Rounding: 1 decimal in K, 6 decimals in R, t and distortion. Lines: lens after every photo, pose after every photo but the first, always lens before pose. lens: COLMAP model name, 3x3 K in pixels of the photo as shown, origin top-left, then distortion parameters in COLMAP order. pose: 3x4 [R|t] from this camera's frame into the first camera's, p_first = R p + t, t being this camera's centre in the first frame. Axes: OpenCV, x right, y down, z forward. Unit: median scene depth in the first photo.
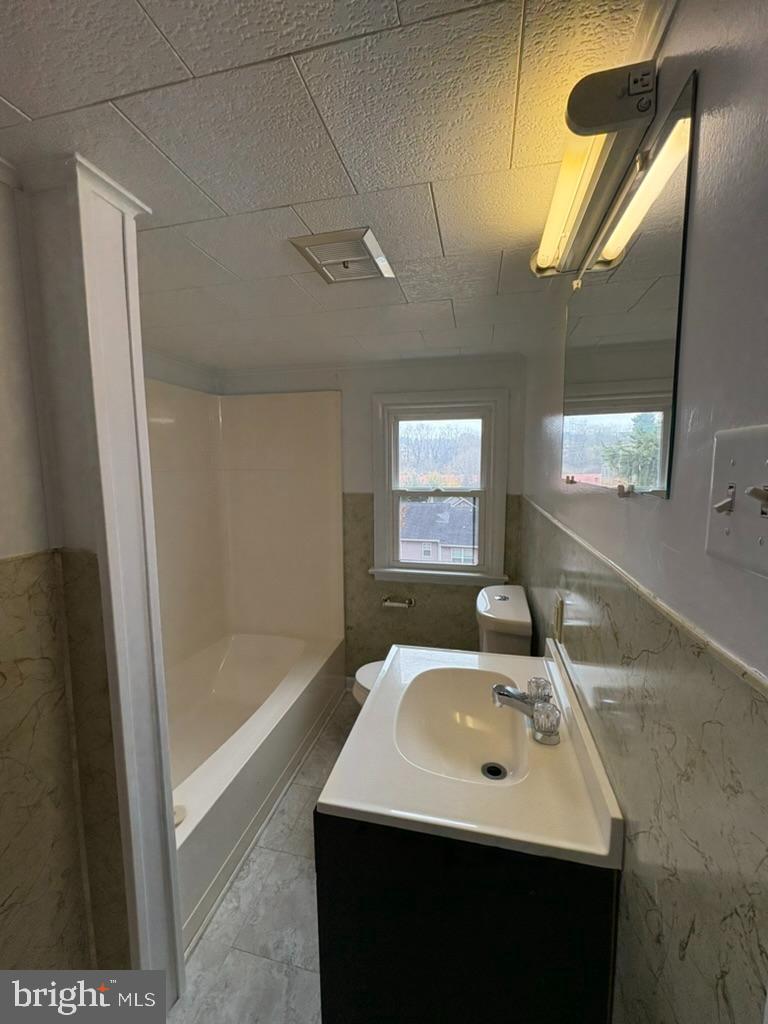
lens RADIAL K [[409.7, 0, 385.5], [0, 409.7, 511.4], [0, 0, 1]] dist [-0.002158, 0.000292]
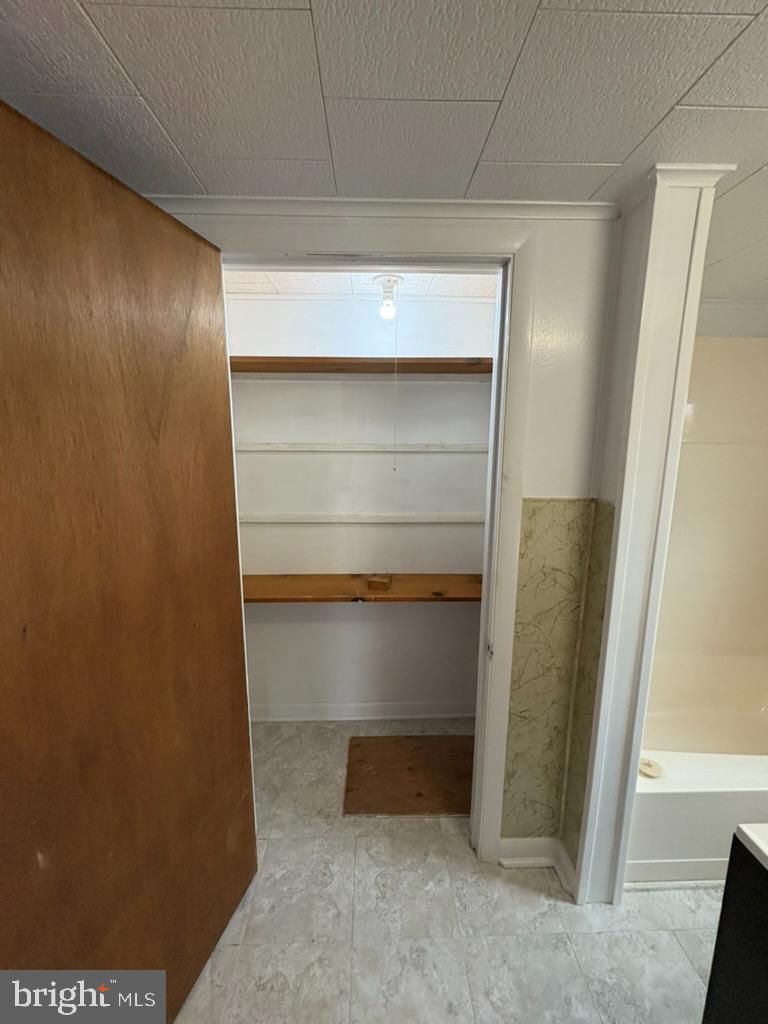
lens RADIAL K [[409.7, 0, 382.2], [0, 409.7, 511.3], [0, 0, 1]] dist [-0.002158, 0.000292]
pose [[0.251029, 0.179332, -0.951223, 0.283138], [-0.111945, 0.981474, 0.155492, 0.002958], [0.961485, 0.067451, 0.266453, 0.002093]]
